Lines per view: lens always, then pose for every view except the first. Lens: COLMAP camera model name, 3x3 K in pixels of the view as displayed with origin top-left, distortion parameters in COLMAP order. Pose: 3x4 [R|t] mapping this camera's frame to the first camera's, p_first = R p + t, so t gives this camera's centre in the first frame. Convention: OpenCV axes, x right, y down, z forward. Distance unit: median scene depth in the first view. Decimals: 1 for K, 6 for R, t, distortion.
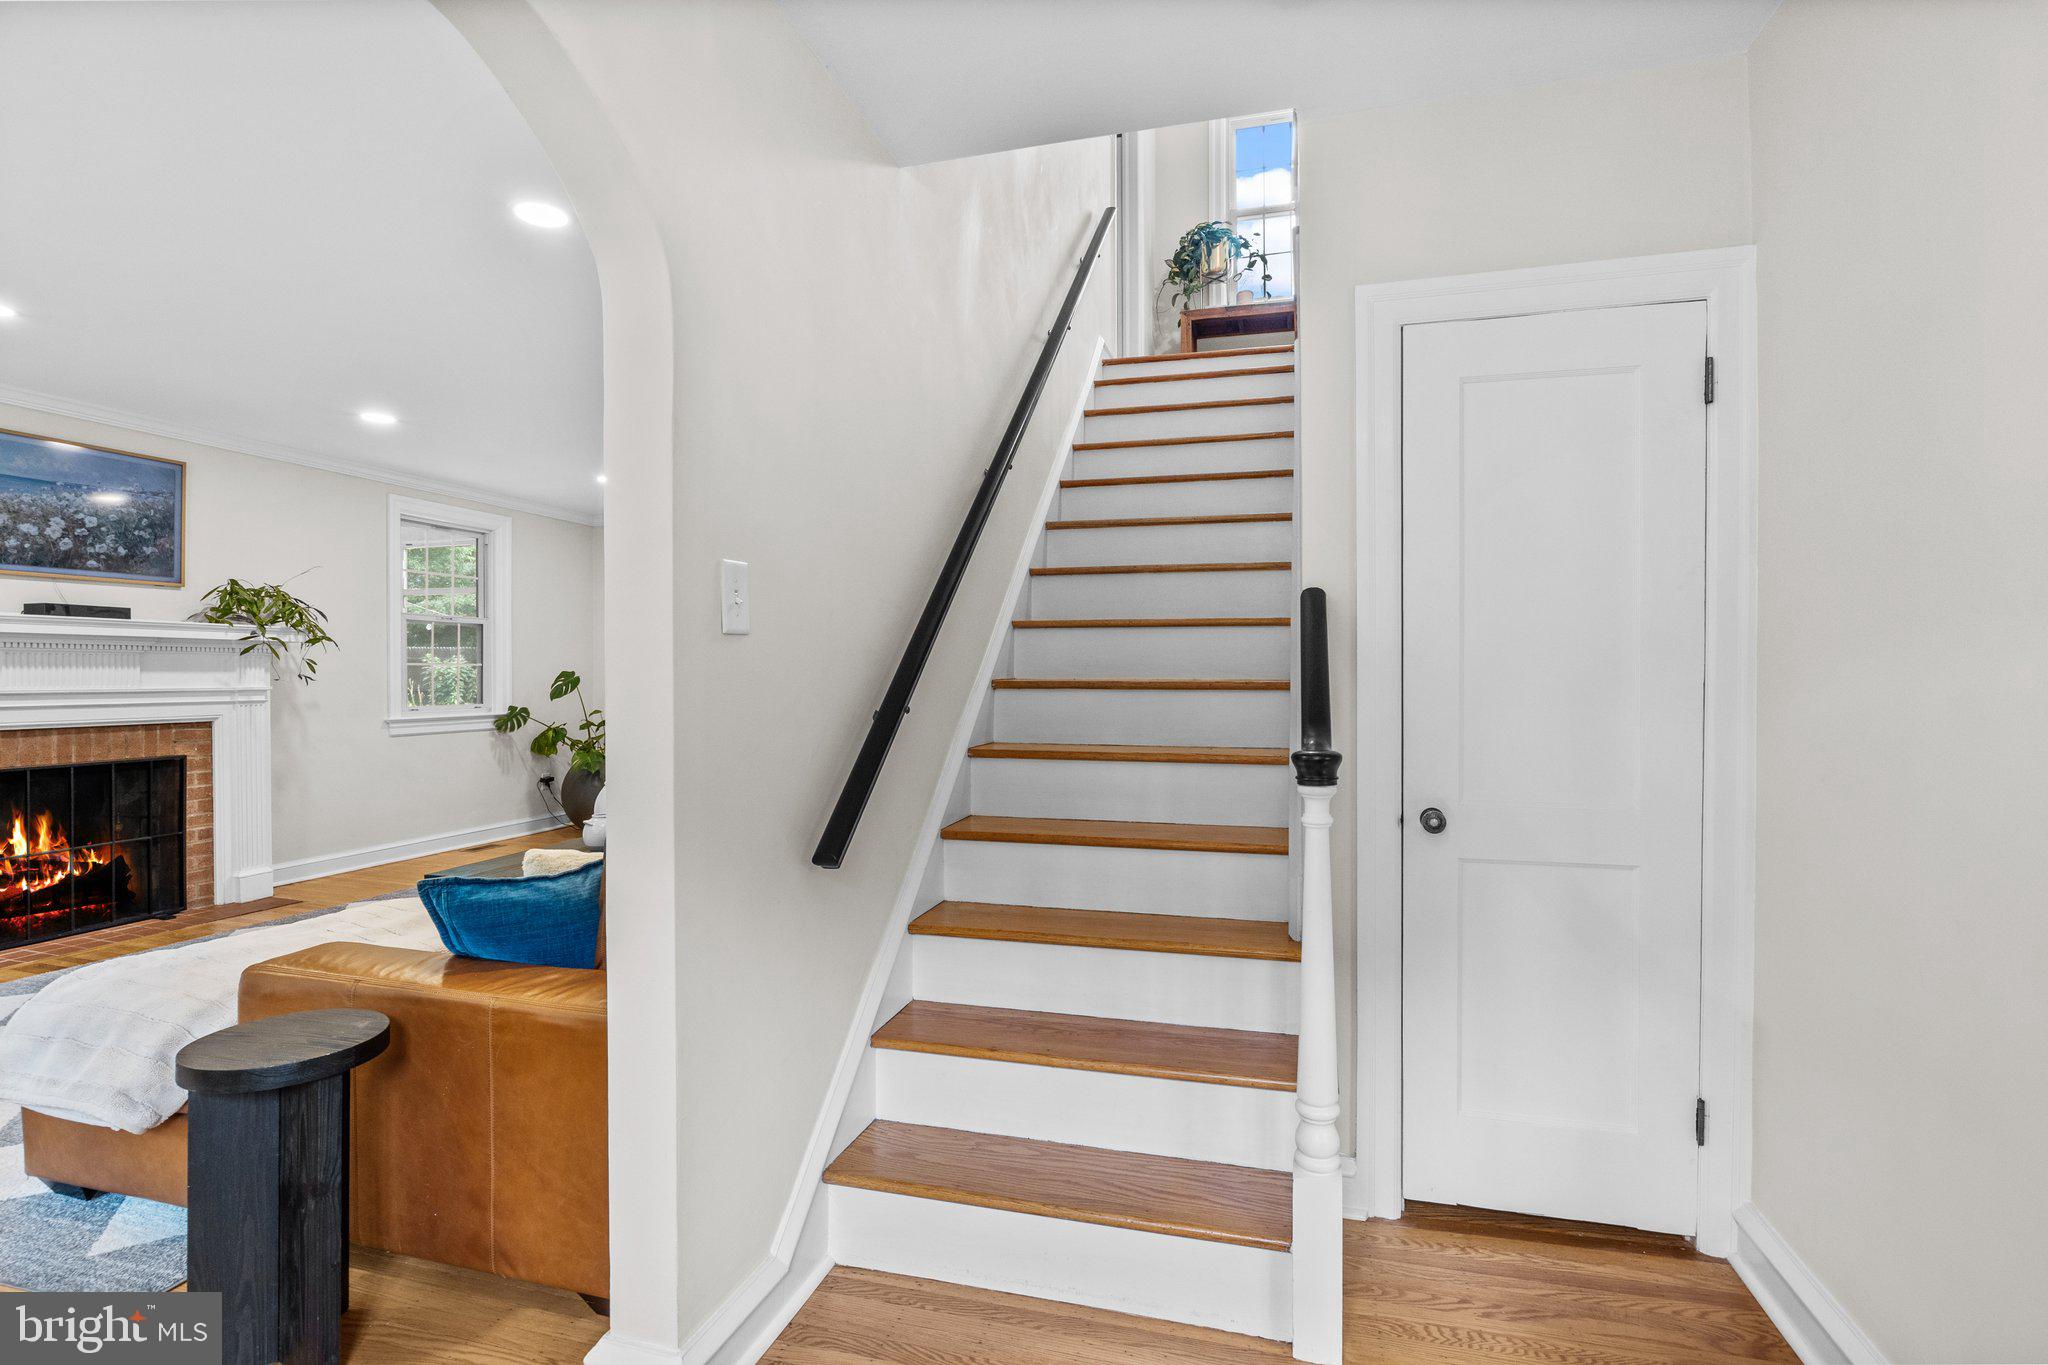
lens RADIAL K [[987.0, 0, 1024.0], [0, 987.0, 682.5], [0, 0, 1]] dist [-0.005618, -0.001358]
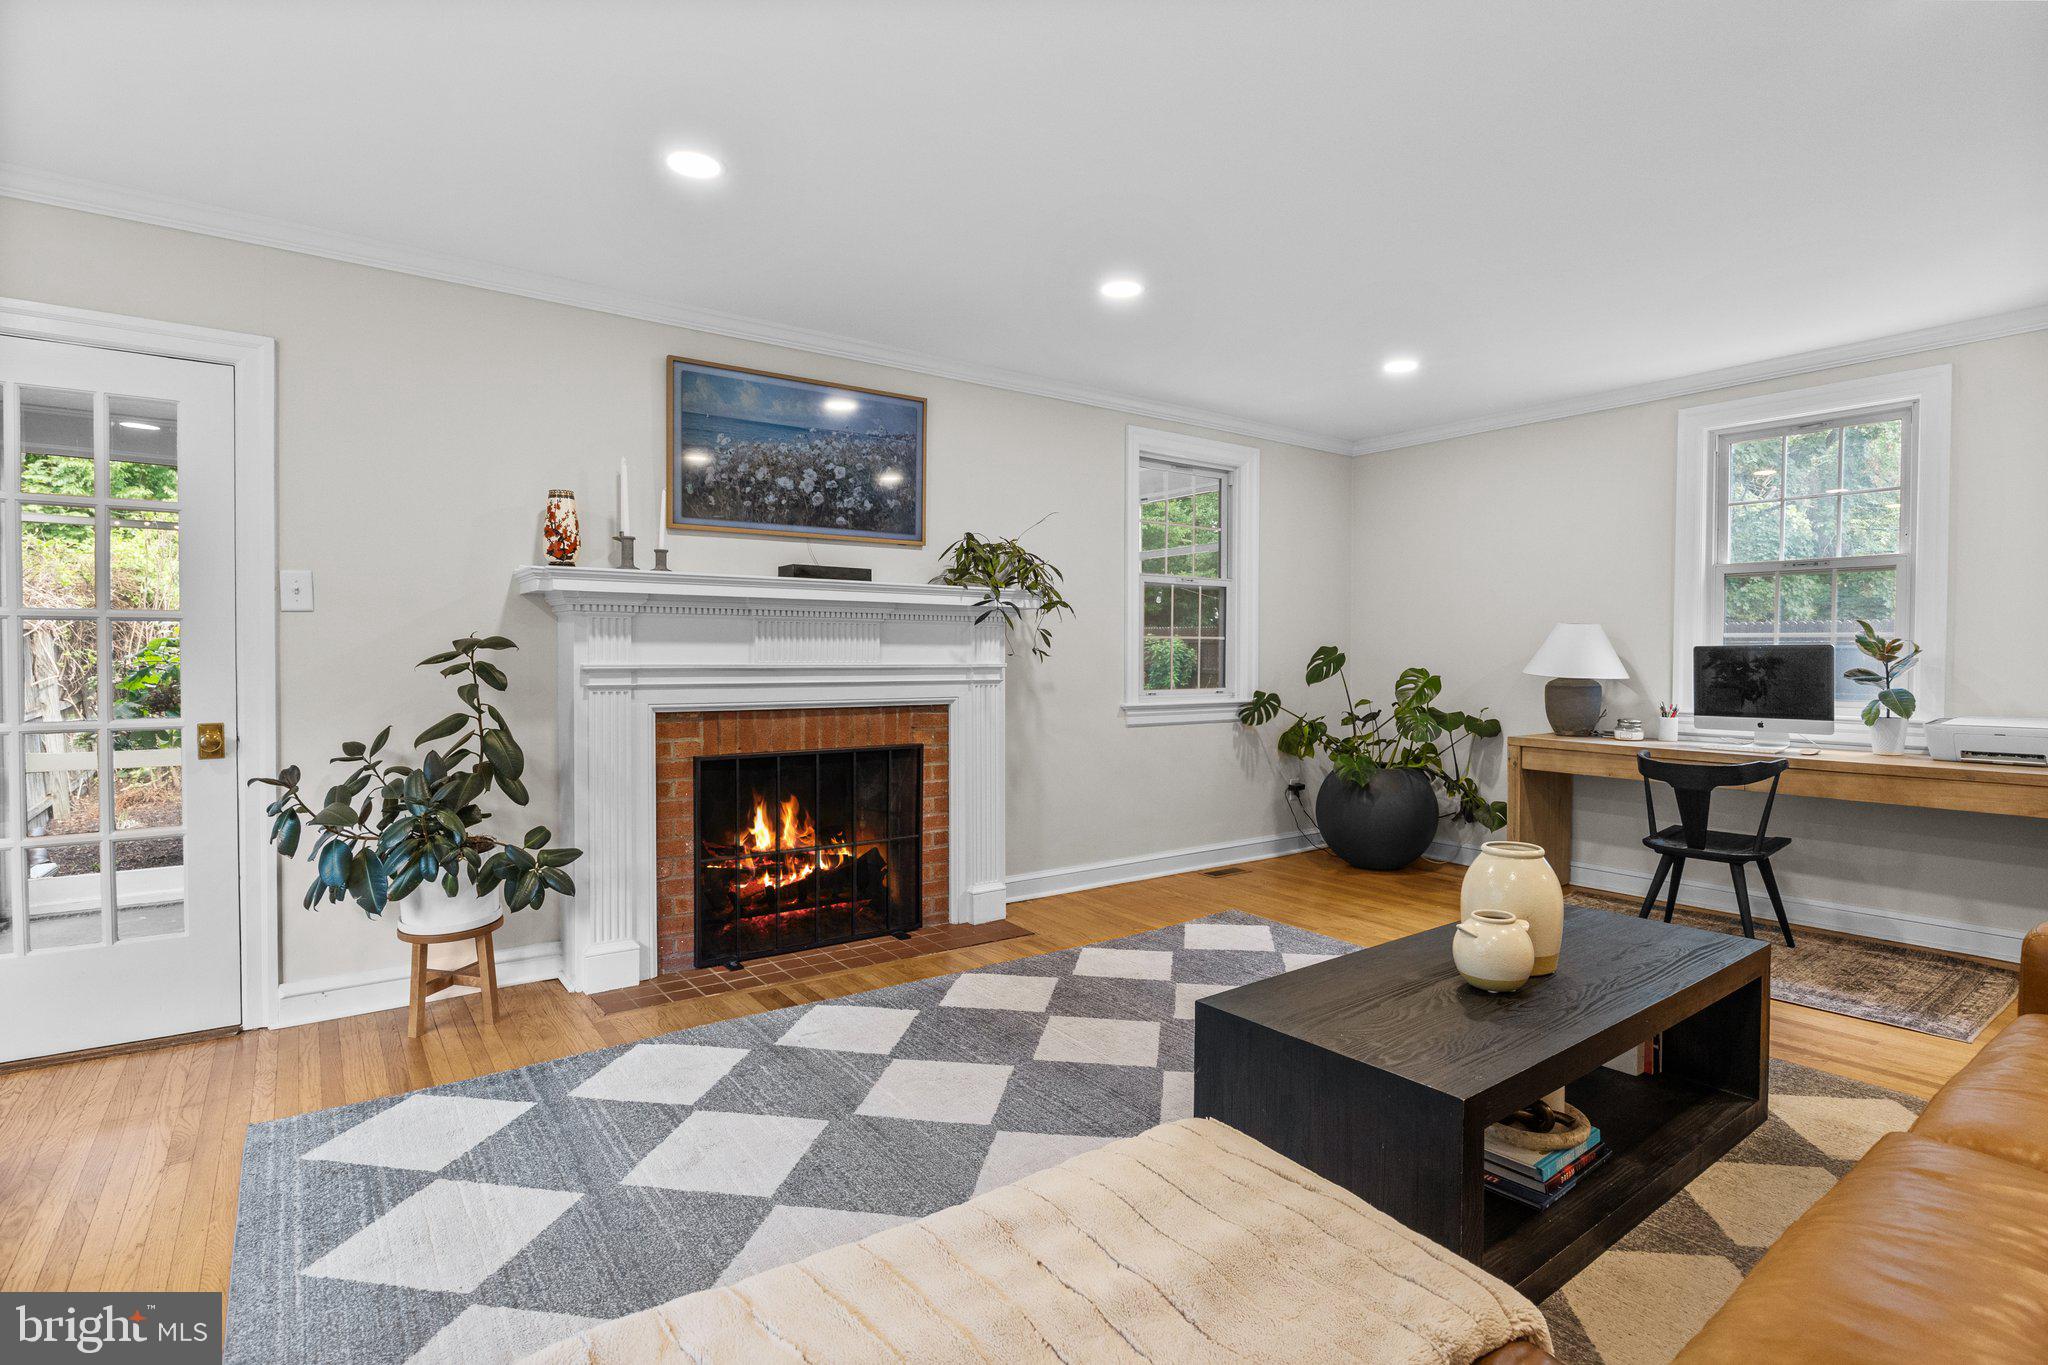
lens RADIAL K [[1025.6, 0, 1019.8], [0, 1025.6, 676.0], [0, 0, 1]] dist [-0.012134, -0.000401]
pose [[0.788405, 0.013470, -0.615009, -0.240815], [-0.007296, 0.999895, 0.012547, 0.004130], [0.615114, -0.005405, 0.788420, 0.347712]]
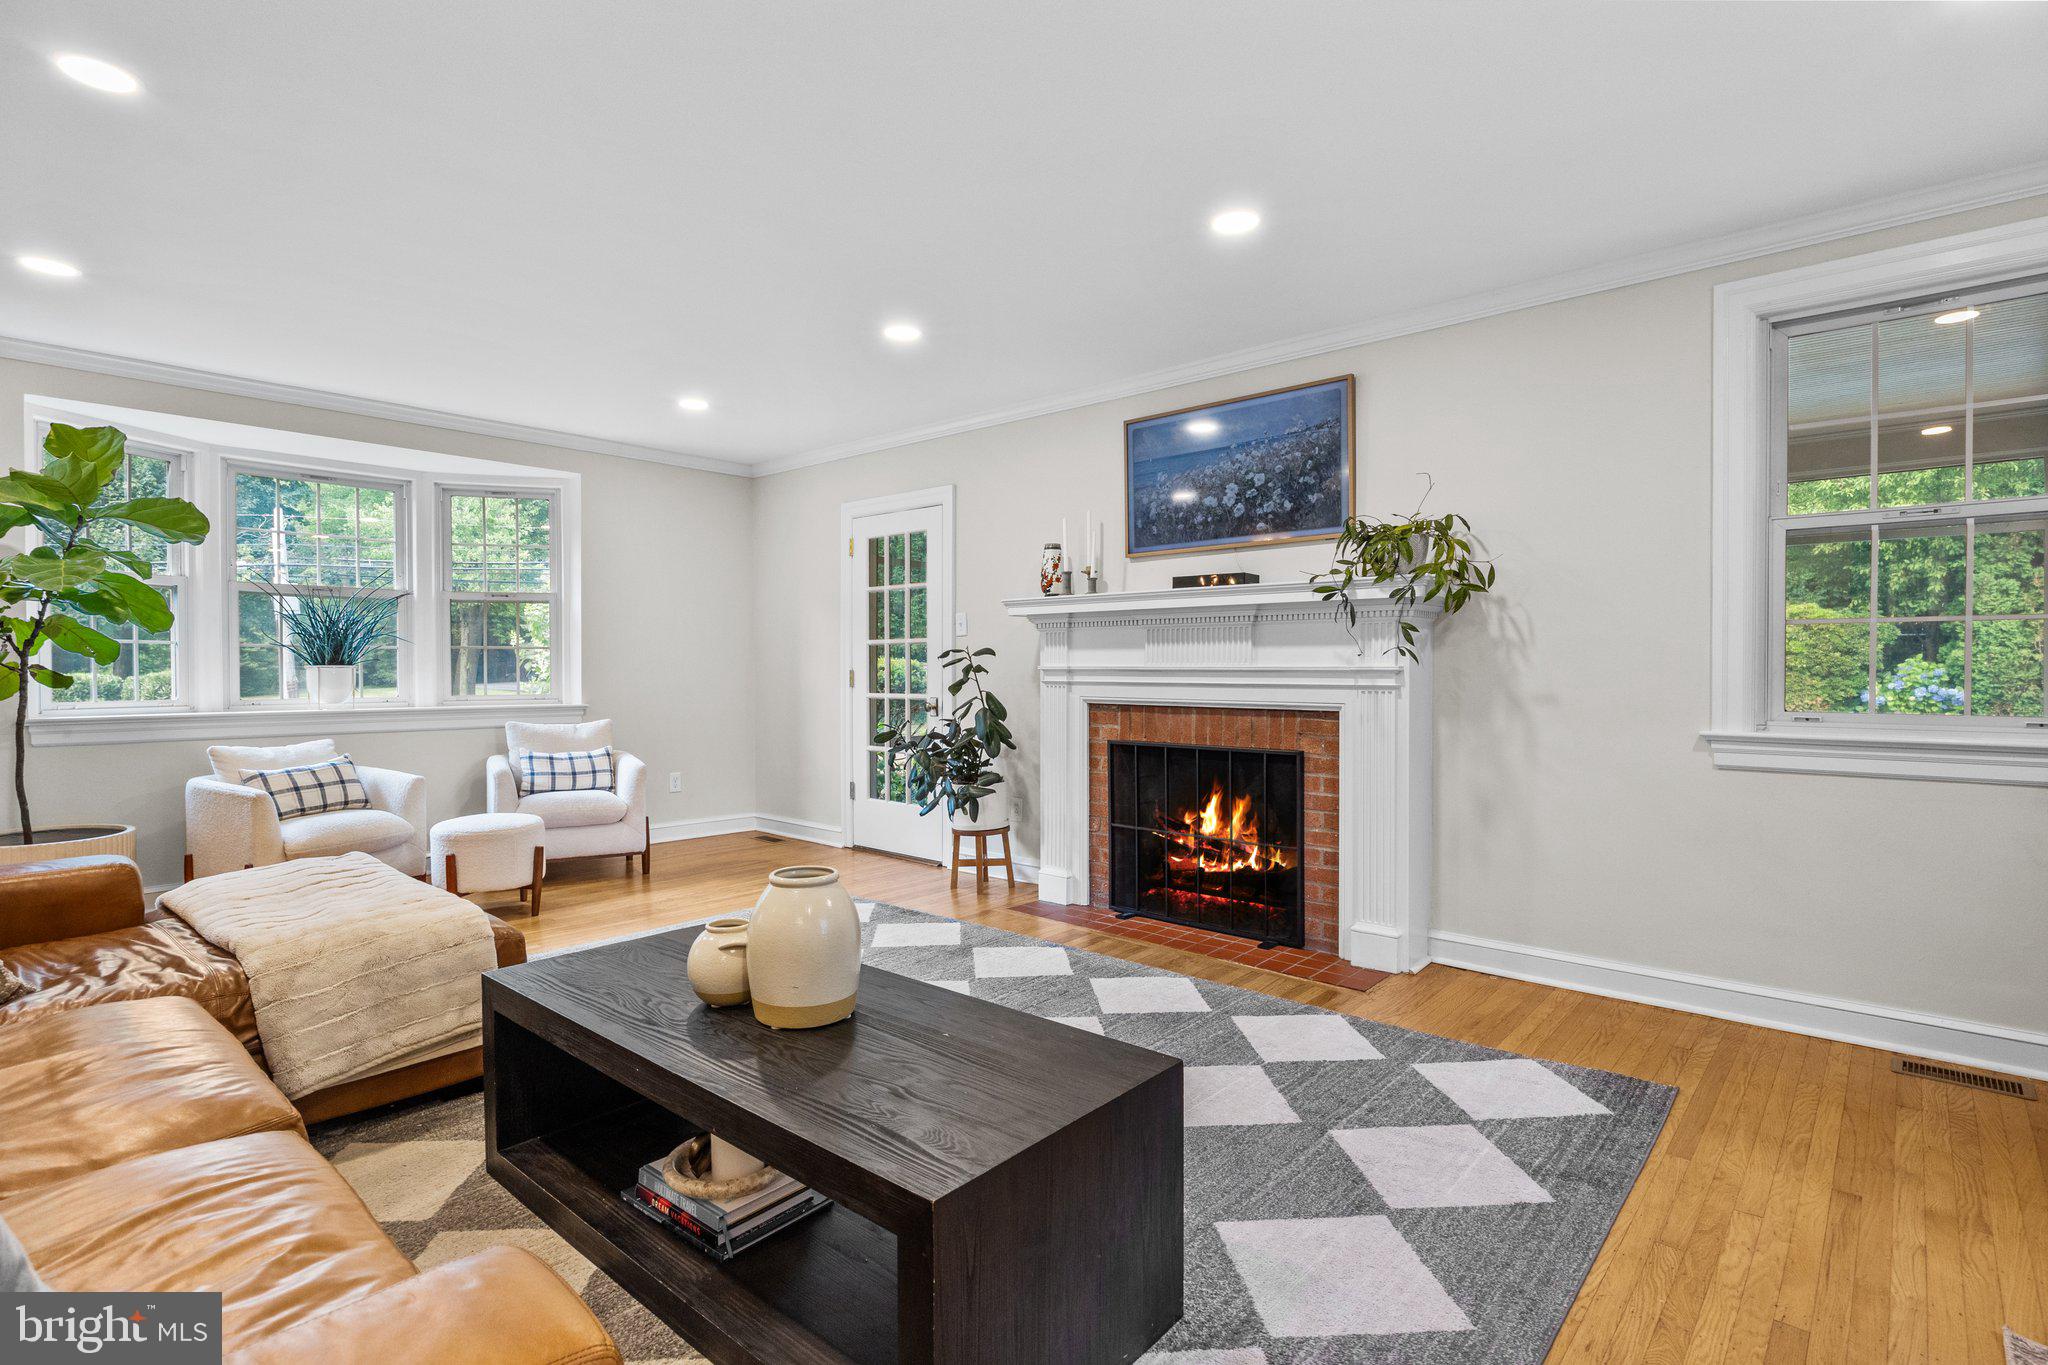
lens RADIAL K [[994.6, 0, 1028.9], [0, 994.6, 674.5], [0, 0, 1]] dist [-0.004397, -0.000297]
pose [[-0.437167, 0.008731, -0.899338, -0.039608], [-0.006357, 0.999898, 0.012798, 0.003259], [0.899358, 0.011312, -0.437066, 1.110046]]
